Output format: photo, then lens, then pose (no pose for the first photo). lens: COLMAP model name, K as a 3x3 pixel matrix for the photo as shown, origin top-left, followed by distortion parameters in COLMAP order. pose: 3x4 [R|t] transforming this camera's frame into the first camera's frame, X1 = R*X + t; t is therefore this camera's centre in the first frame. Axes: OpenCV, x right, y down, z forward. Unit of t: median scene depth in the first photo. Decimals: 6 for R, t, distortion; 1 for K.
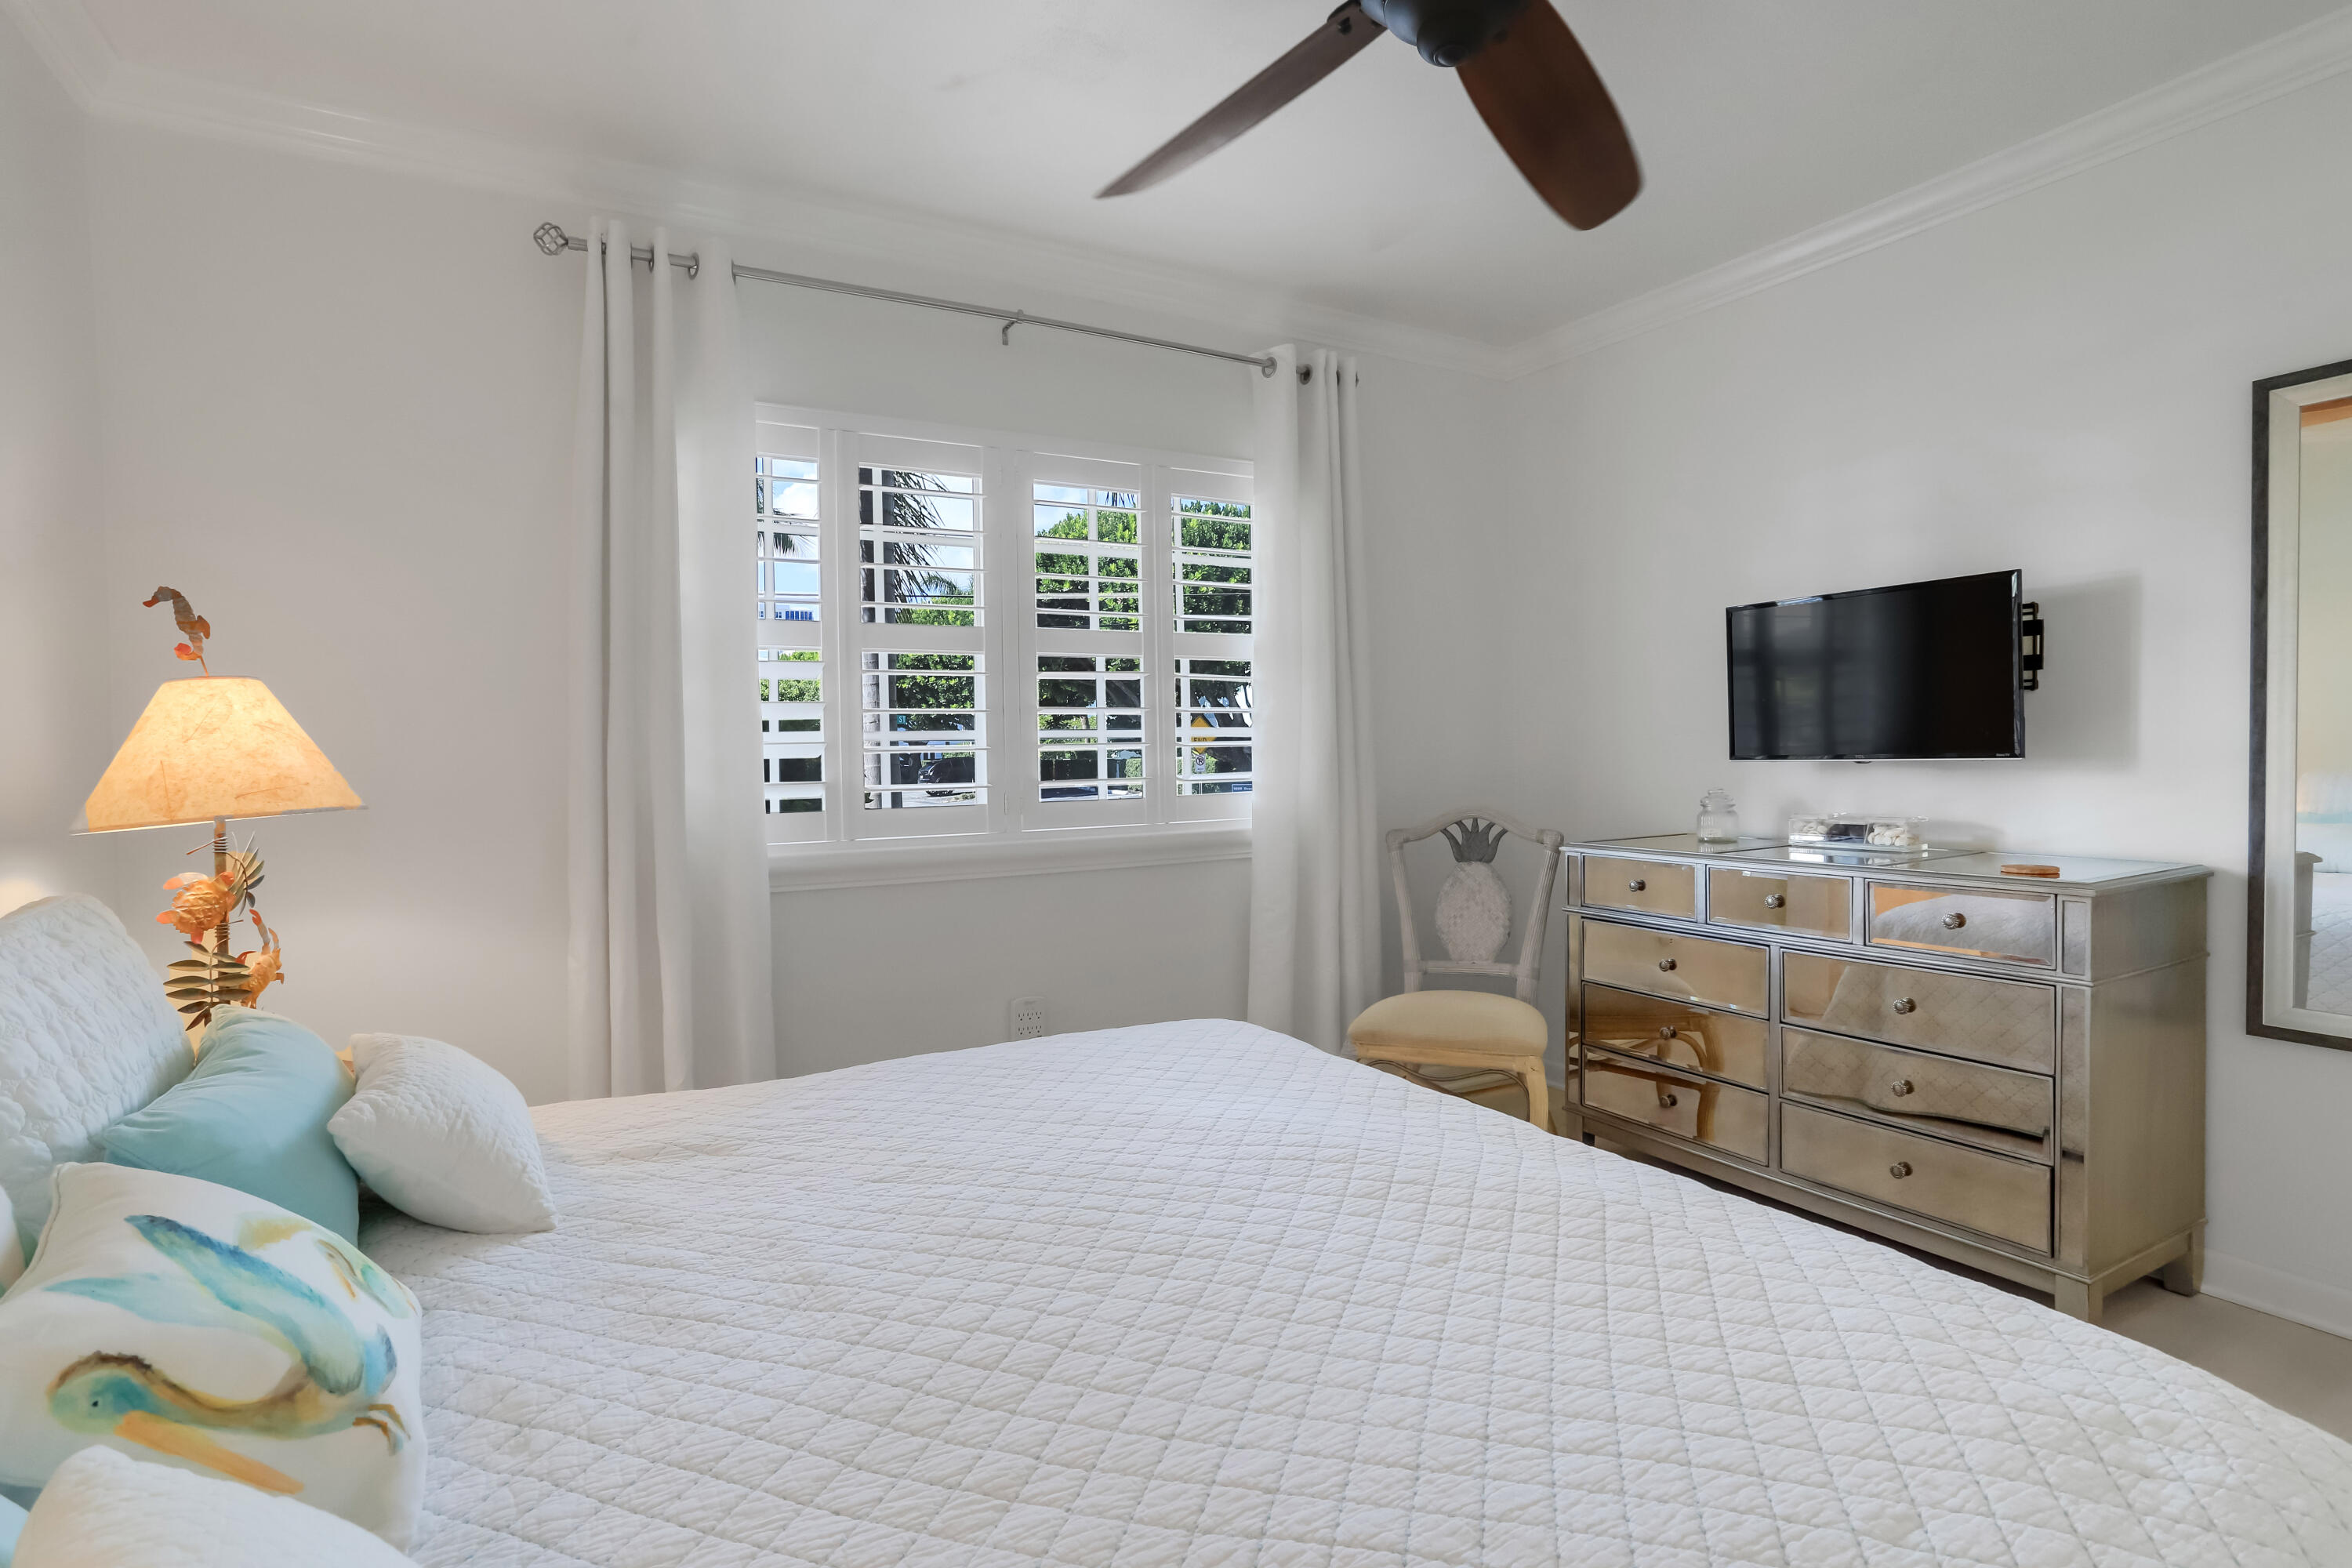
lens RADIAL K [[1170.7, 0, 1164.8], [0, 1170.7, 769.4], [0, 0, 1]] dist [-0.002862, 0.011591]
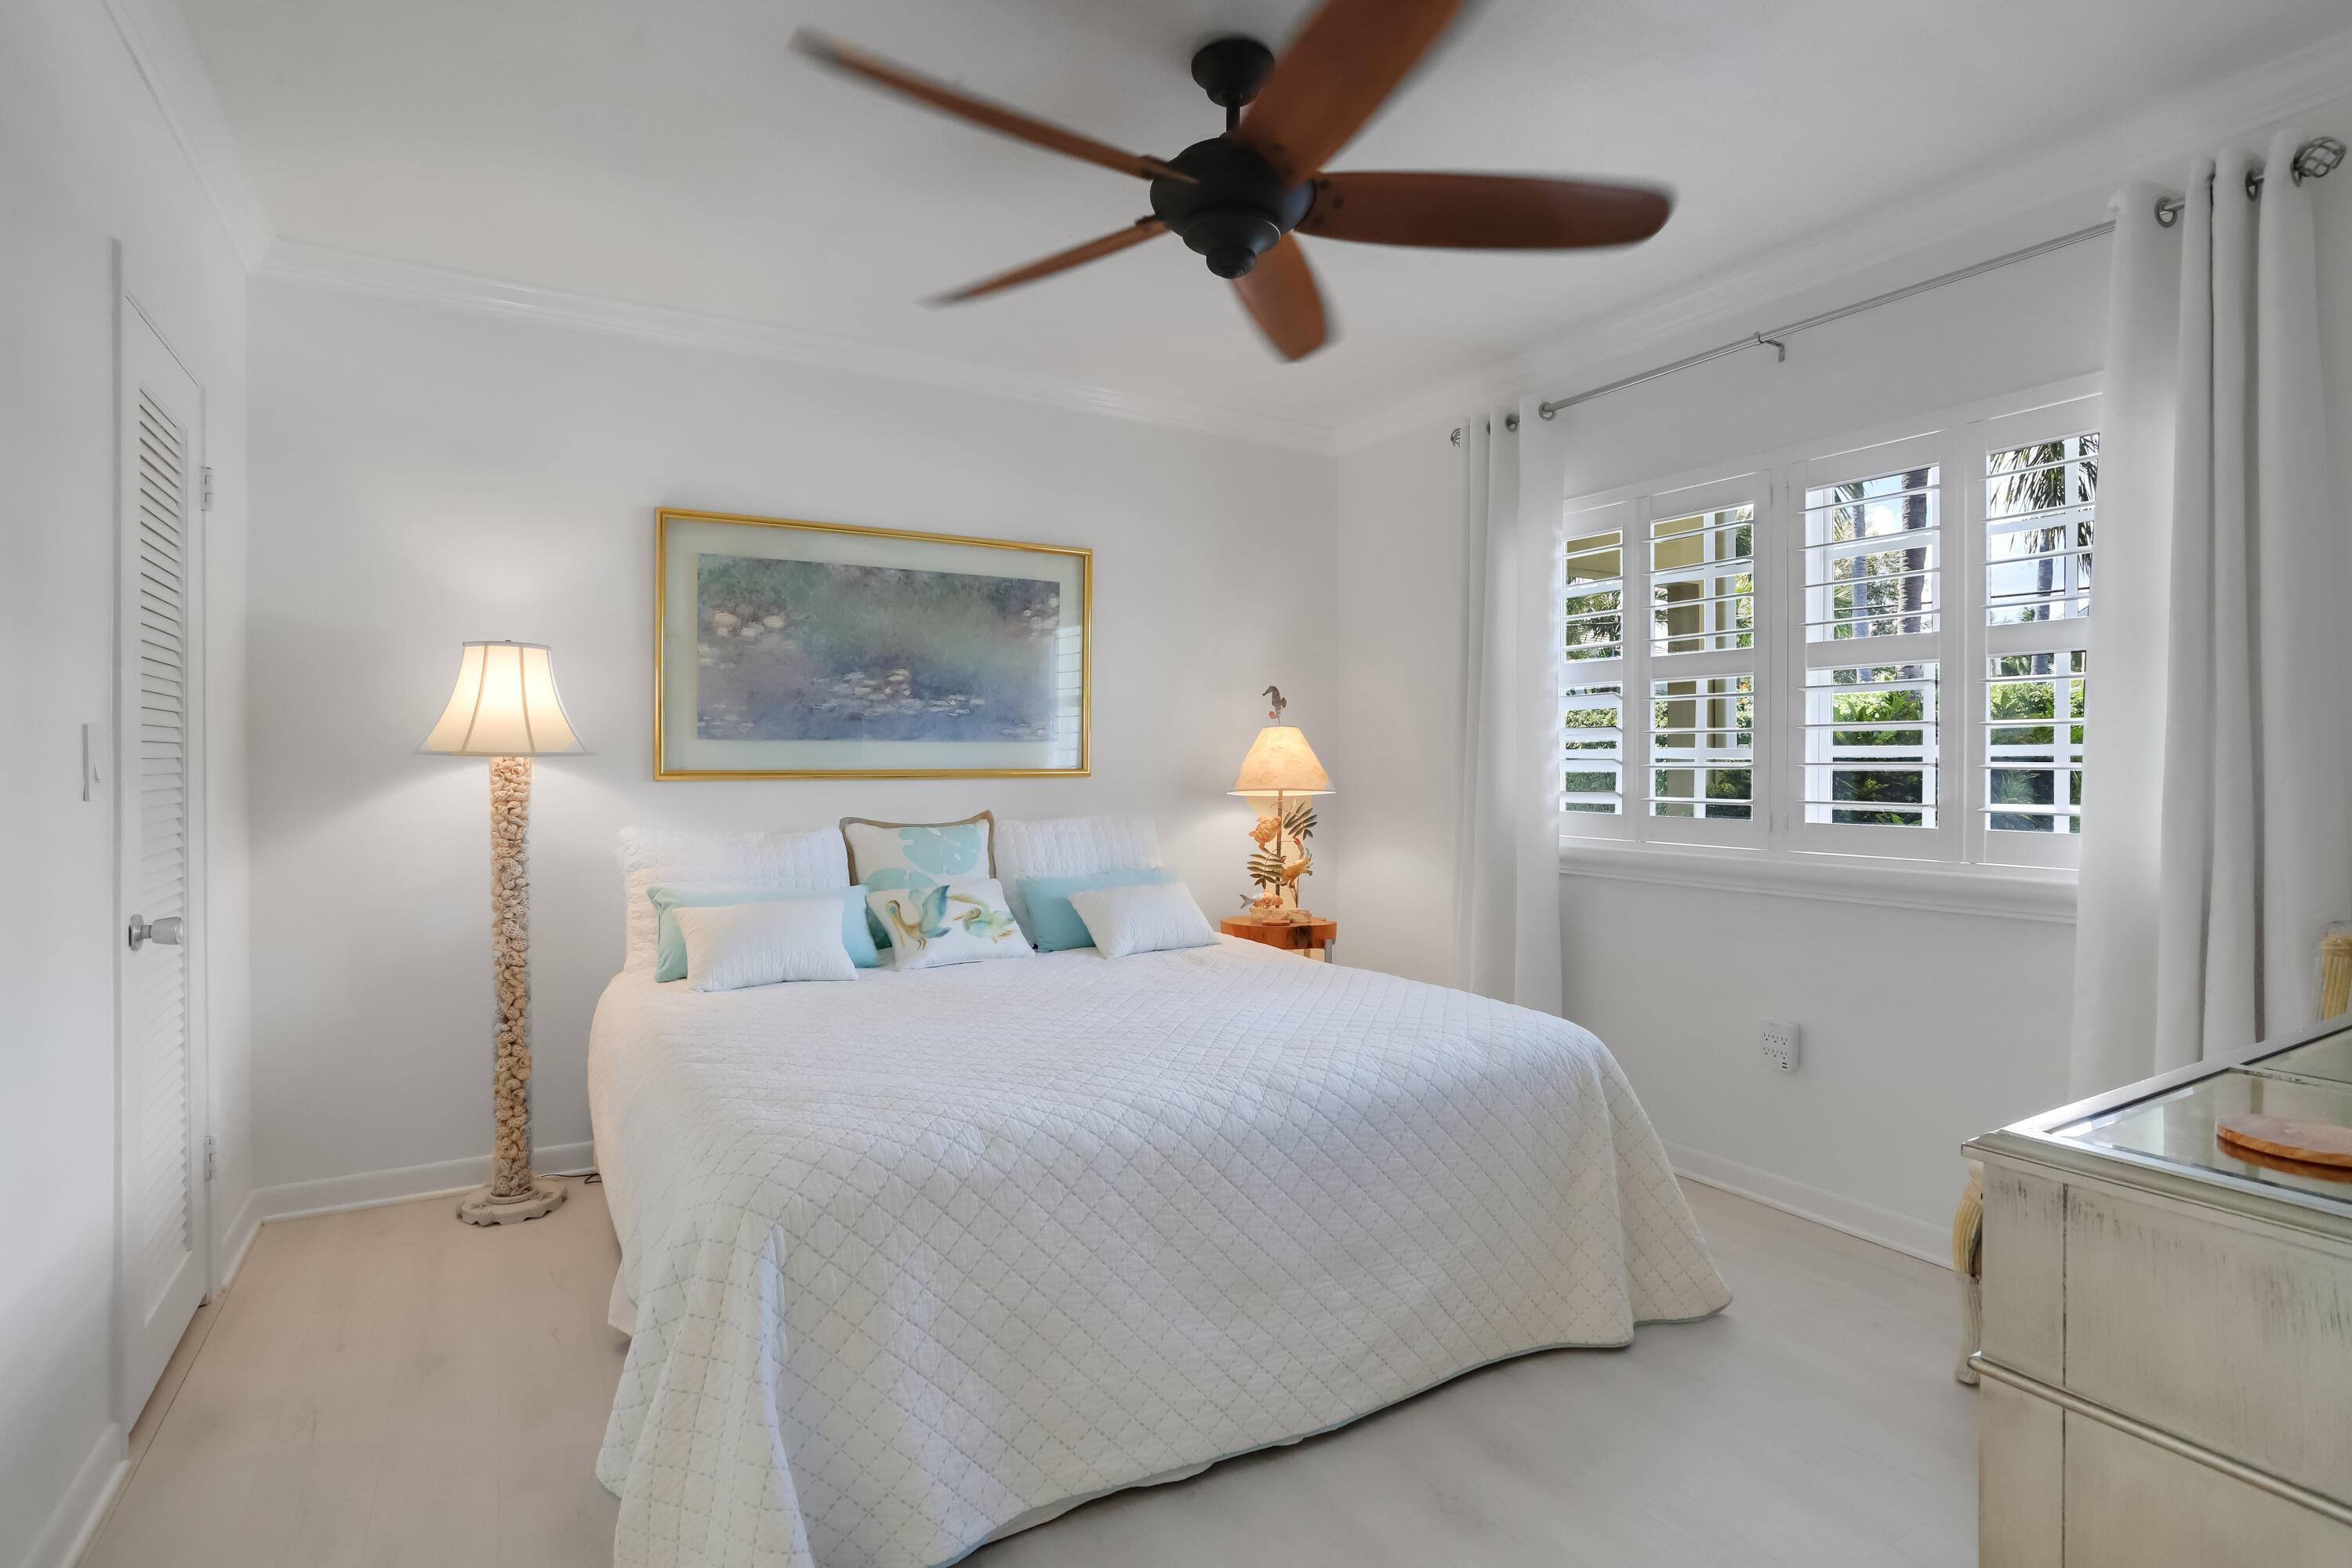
lens RADIAL K [[1170.7, 0, 1170.2], [0, 1170.7, 778.0], [0, 0, 1]] dist [-0.002862, 0.011591]
pose [[0.043983, 0.026441, -0.998682, 0.923970], [-0.023835, 0.999393, 0.025410, -0.023209], [0.998748, 0.022686, 0.044586, 0.489841]]
